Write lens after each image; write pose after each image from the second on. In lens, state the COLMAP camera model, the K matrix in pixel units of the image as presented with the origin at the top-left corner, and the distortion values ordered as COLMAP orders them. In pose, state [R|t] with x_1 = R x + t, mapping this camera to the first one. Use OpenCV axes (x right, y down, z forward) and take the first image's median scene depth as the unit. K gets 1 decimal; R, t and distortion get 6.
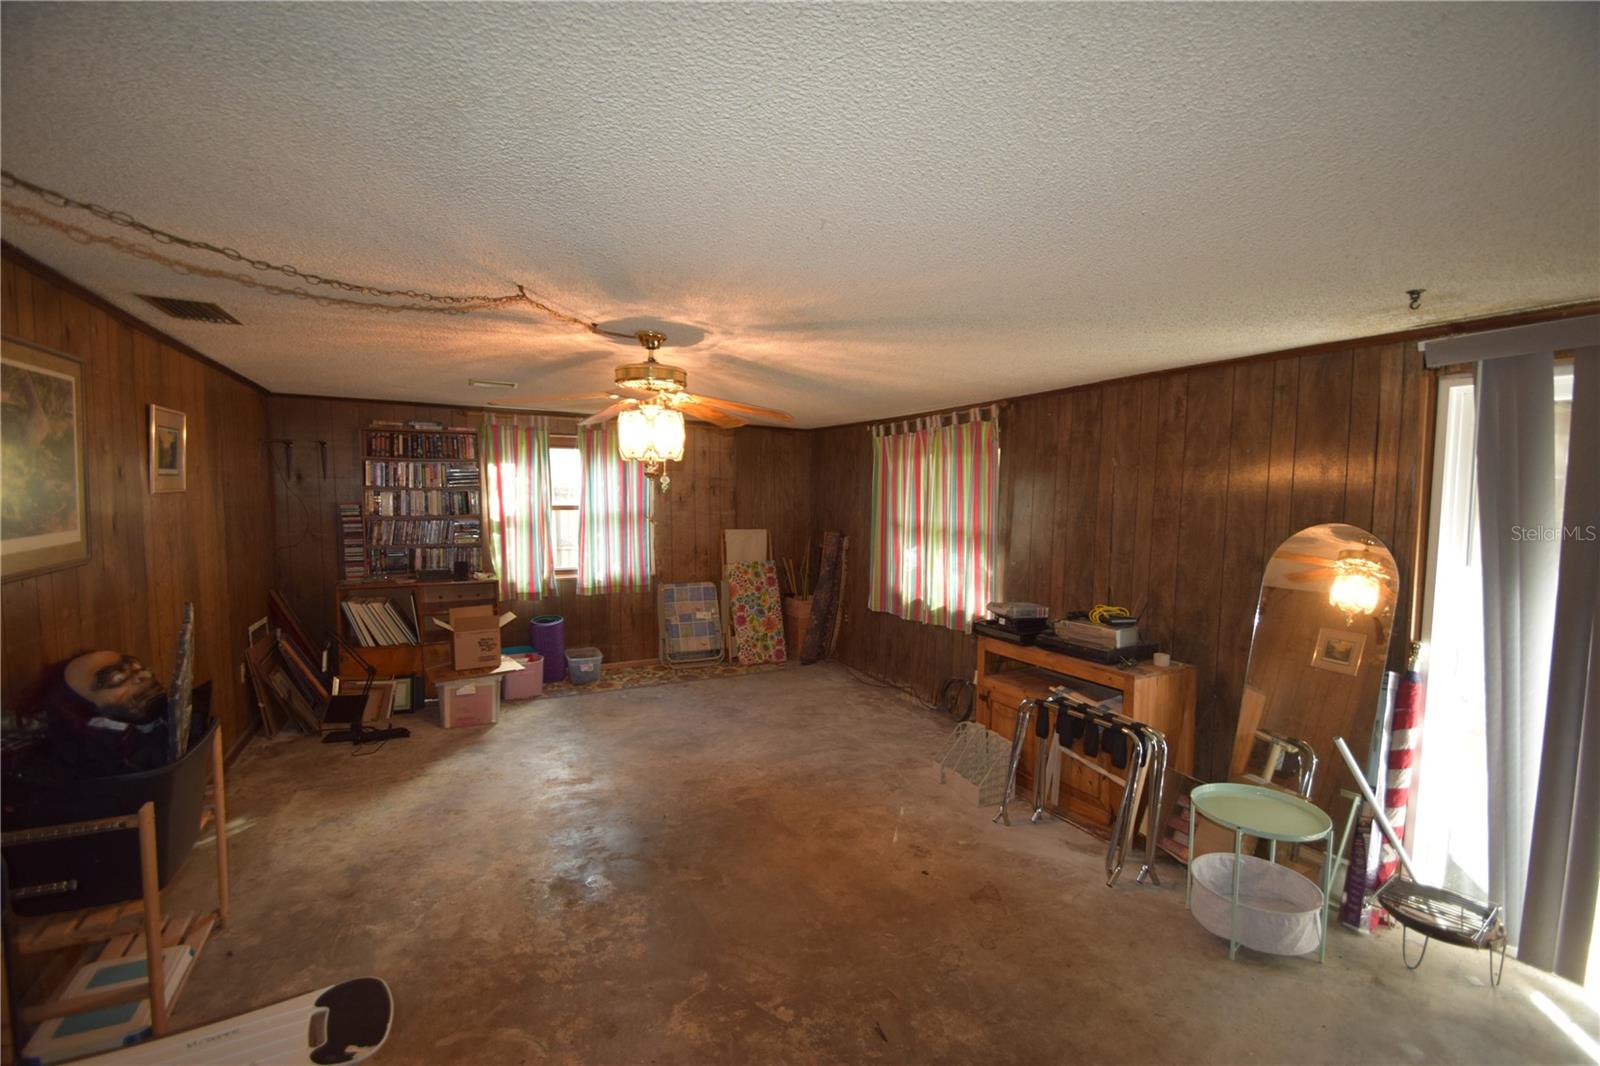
lens RADIAL K [[701.7, 0, 793.4], [0, 701.7, 538.7], [0, 0, 1]] dist [0.007992, -0.011926]
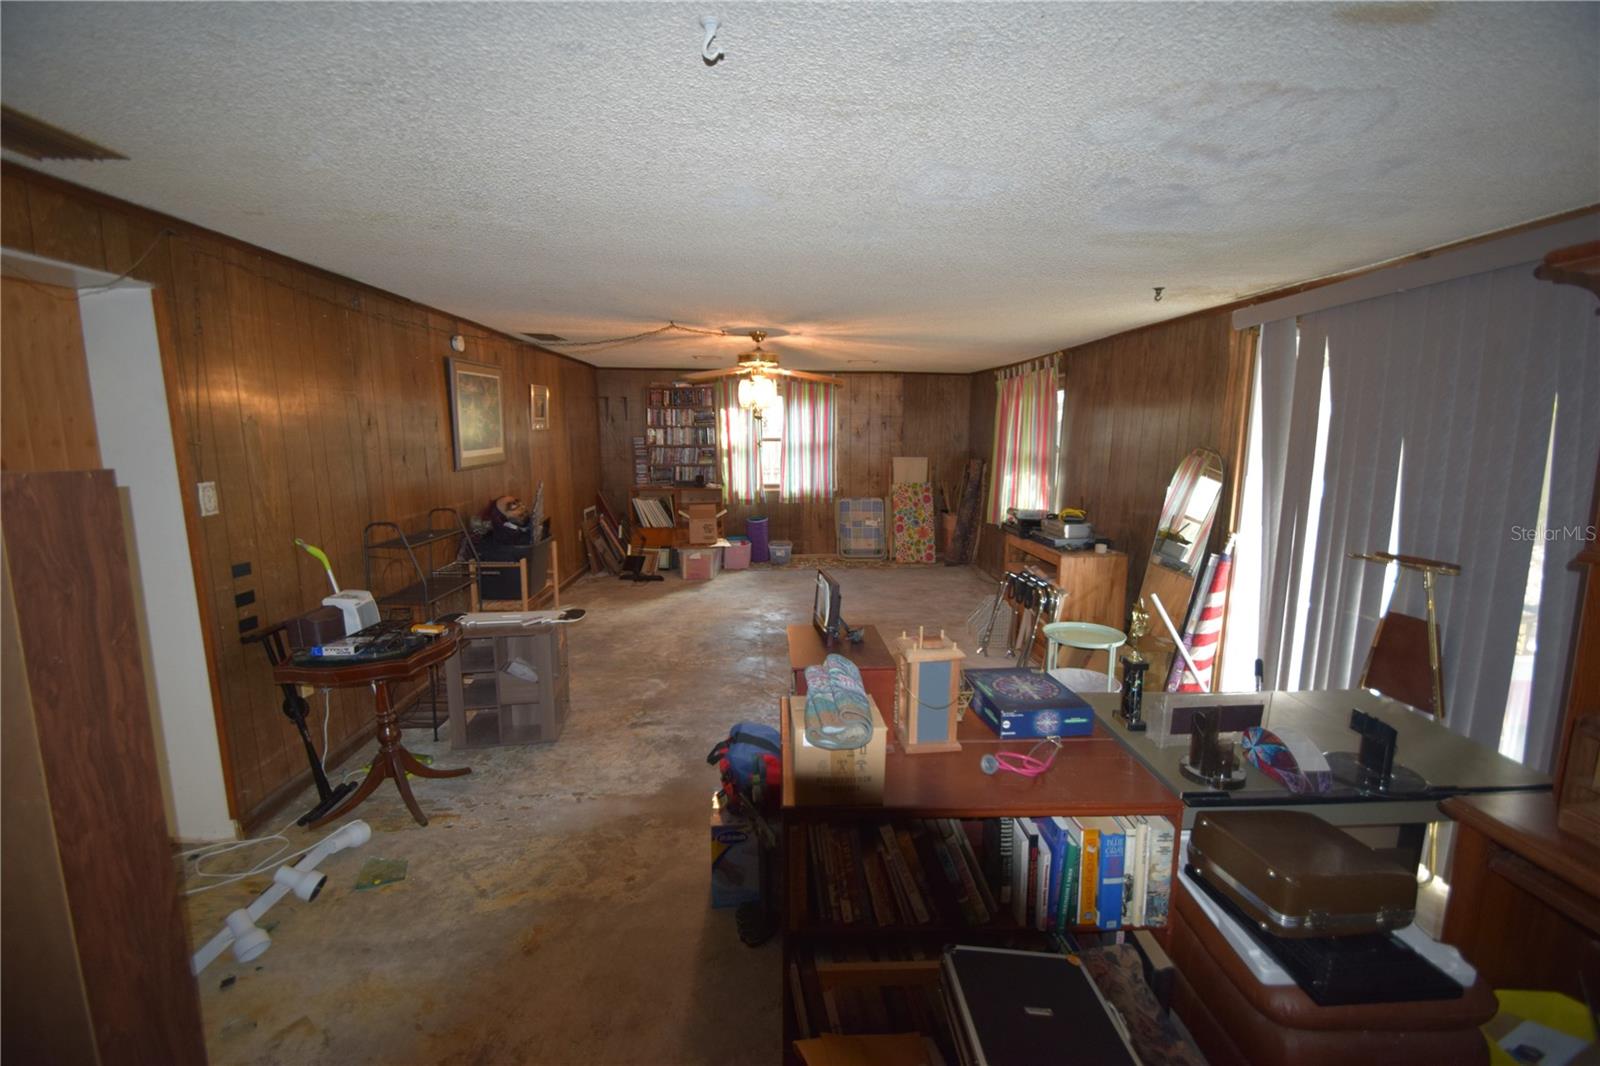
lens RADIAL K [[701.7, 0, 792.7], [0, 701.7, 539.1], [0, 0, 1]] dist [0.007992, -0.011926]
pose [[0.911827, 0.055913, -0.406750, 0.326210], [-0.018674, 0.995306, 0.094956, 0.021880], [0.410151, -0.078988, 0.908591, -0.294891]]
